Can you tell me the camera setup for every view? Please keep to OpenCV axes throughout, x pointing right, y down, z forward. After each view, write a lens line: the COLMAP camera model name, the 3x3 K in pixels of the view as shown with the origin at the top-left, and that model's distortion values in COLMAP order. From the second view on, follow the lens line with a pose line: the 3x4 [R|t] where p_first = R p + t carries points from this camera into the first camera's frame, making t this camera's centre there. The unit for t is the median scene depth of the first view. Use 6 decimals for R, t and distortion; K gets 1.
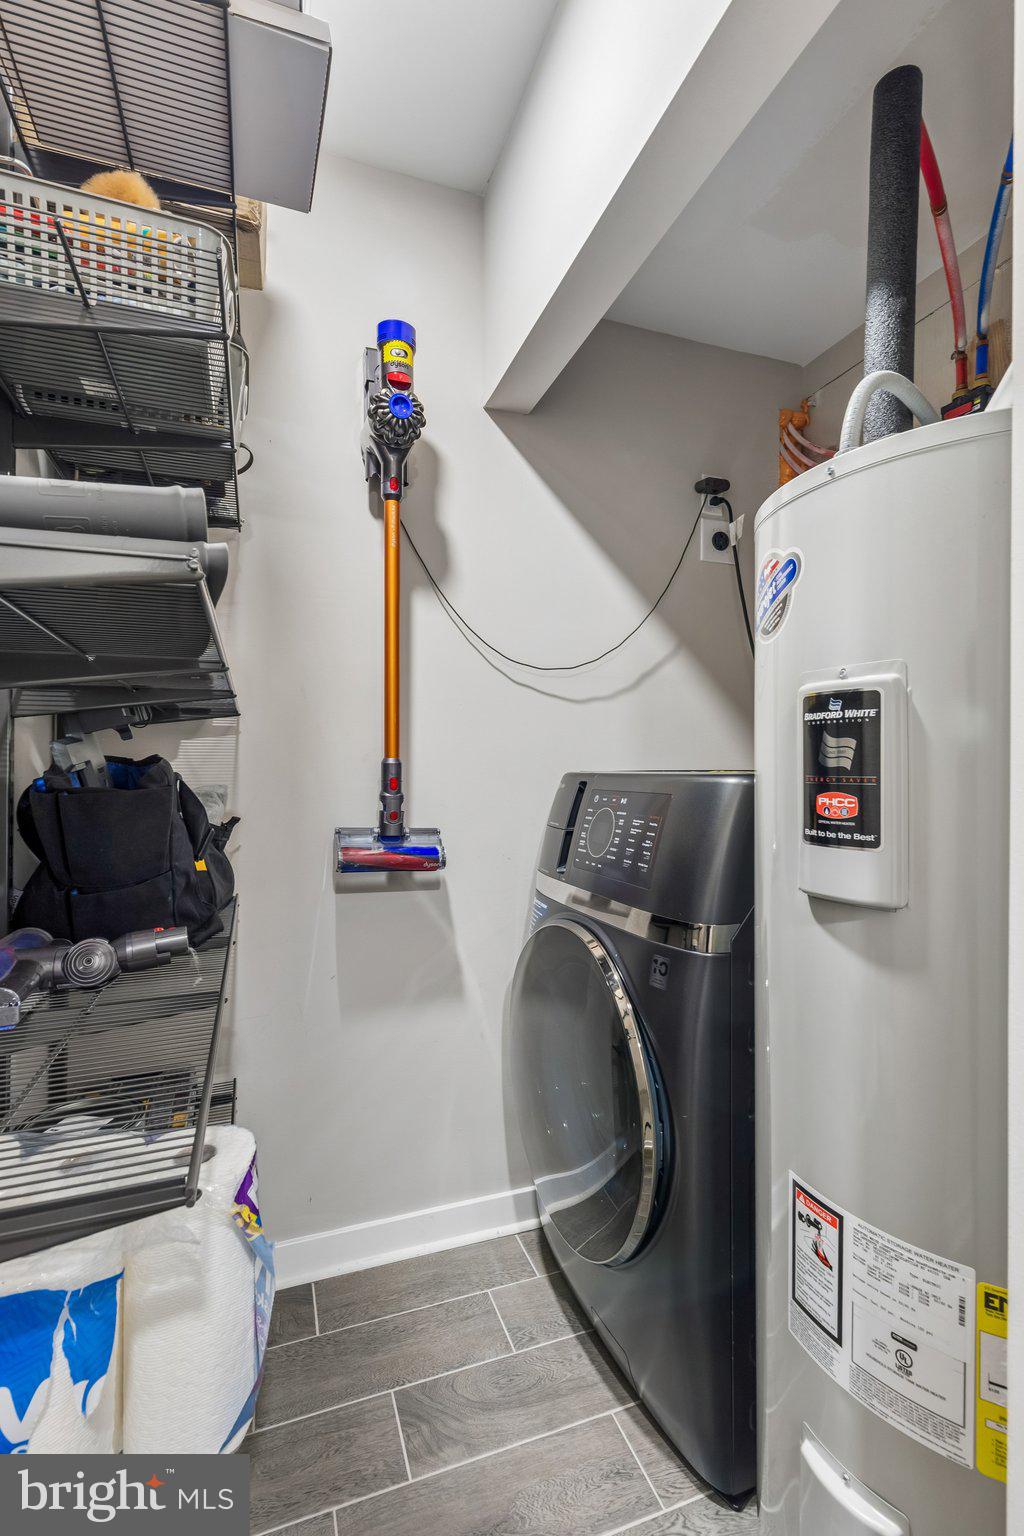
lens RADIAL K [[694.7, 0, 508.3], [0, 694.7, 765.5], [0, 0, 1]] dist [0.007038, 0.001607]
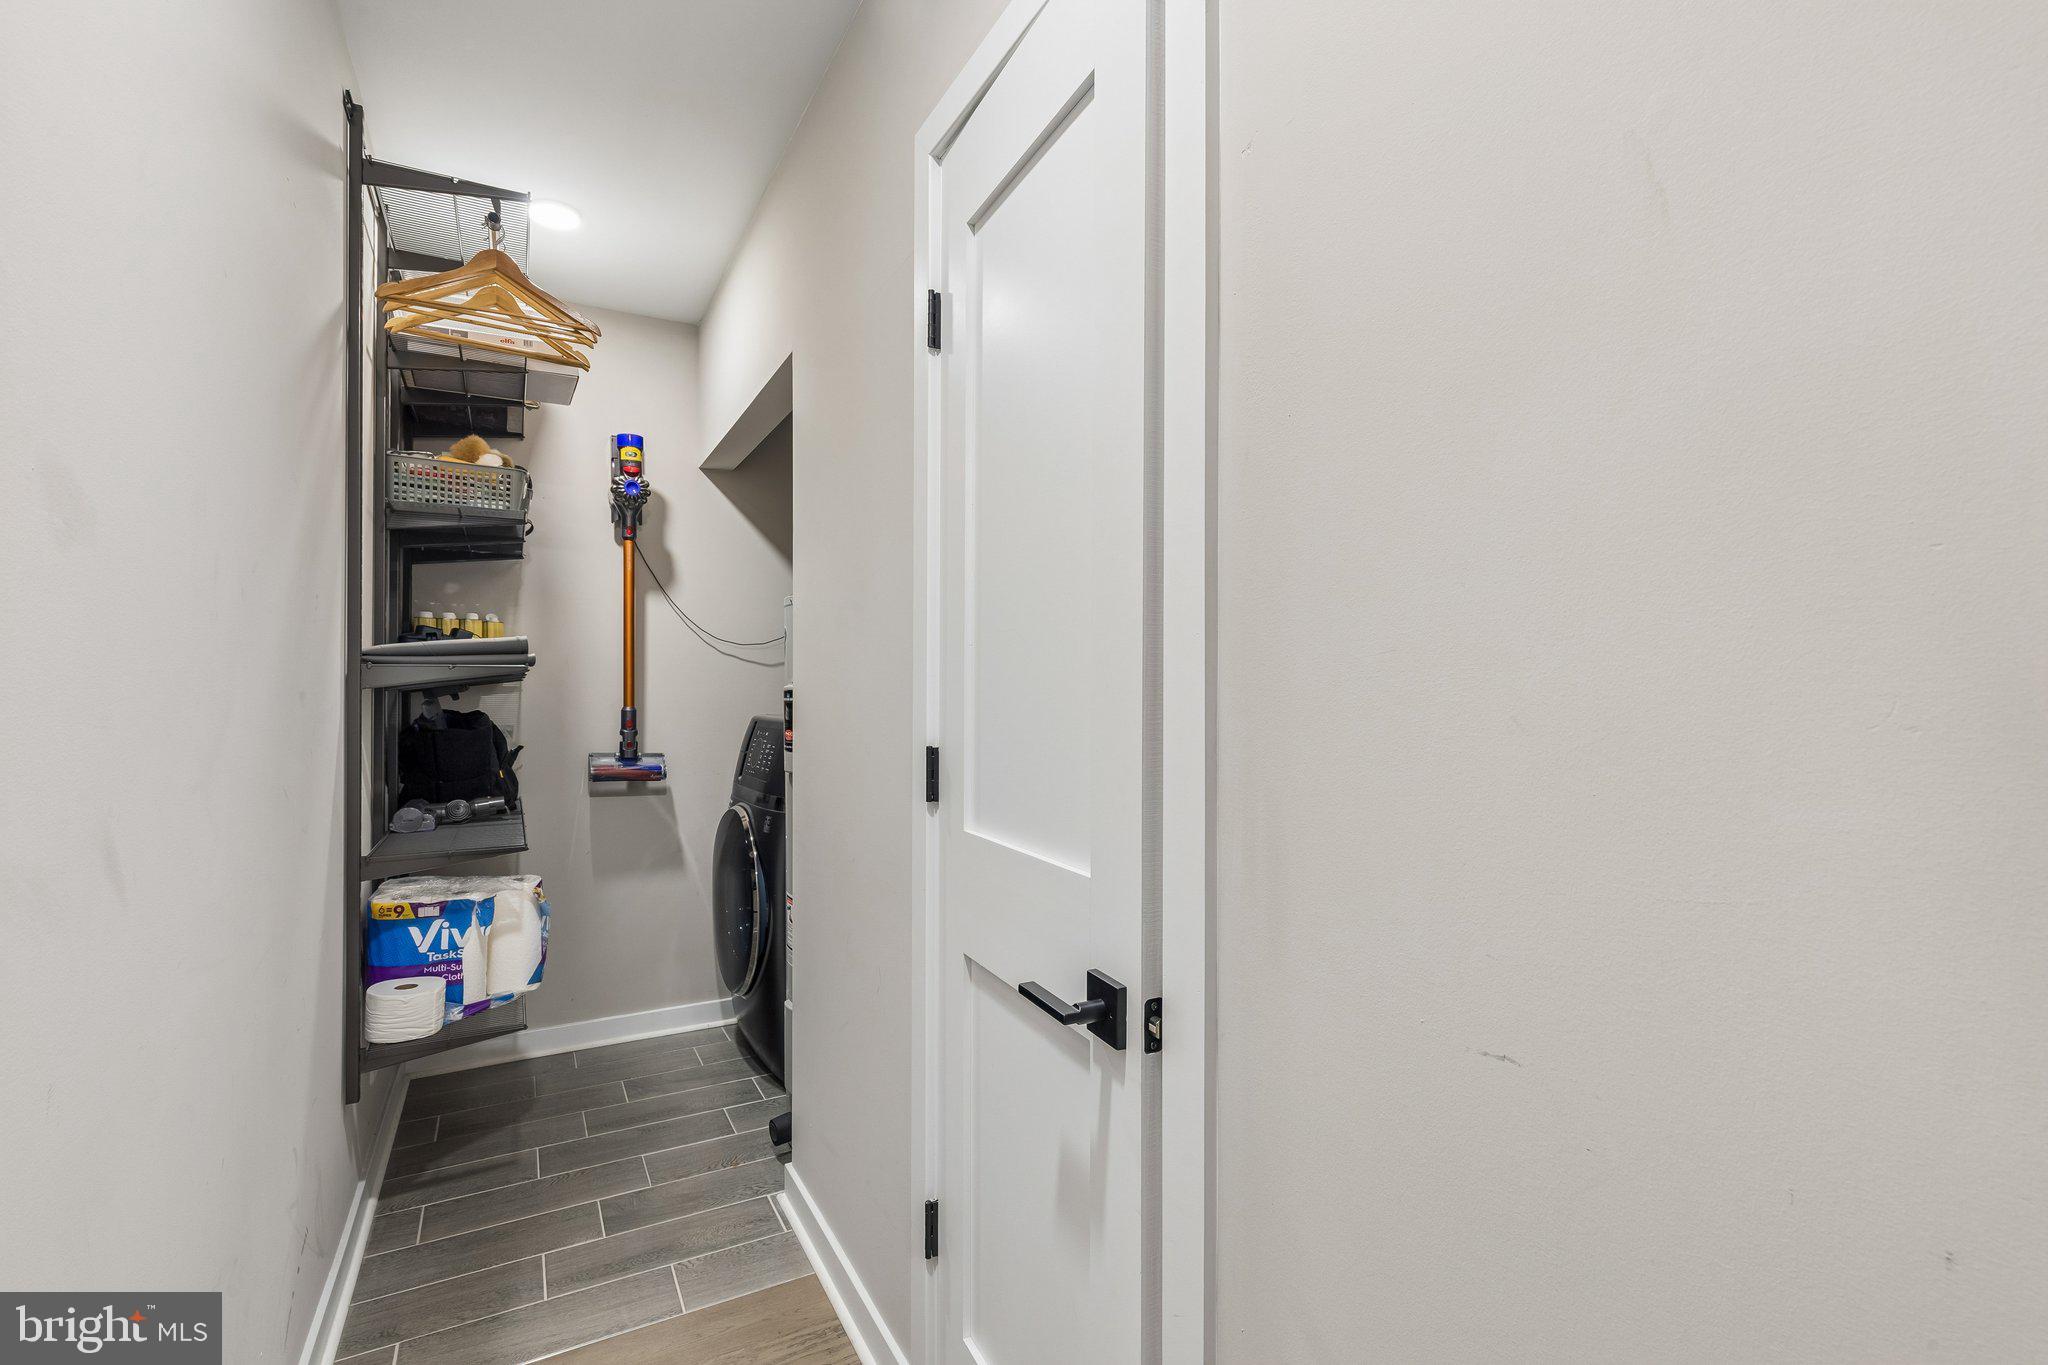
lens RADIAL K [[926.3, 0, 1035.5], [0, 926.3, 687.2], [0, 0, 1]] dist [0.007038, 0.001607]
pose [[0.985467, 0.001143, 0.169861, 0.372207], [-0.001179, 0.999999, 0.000107, -0.056188], [-0.169861, -0.000306, 0.985468, -1.180768]]
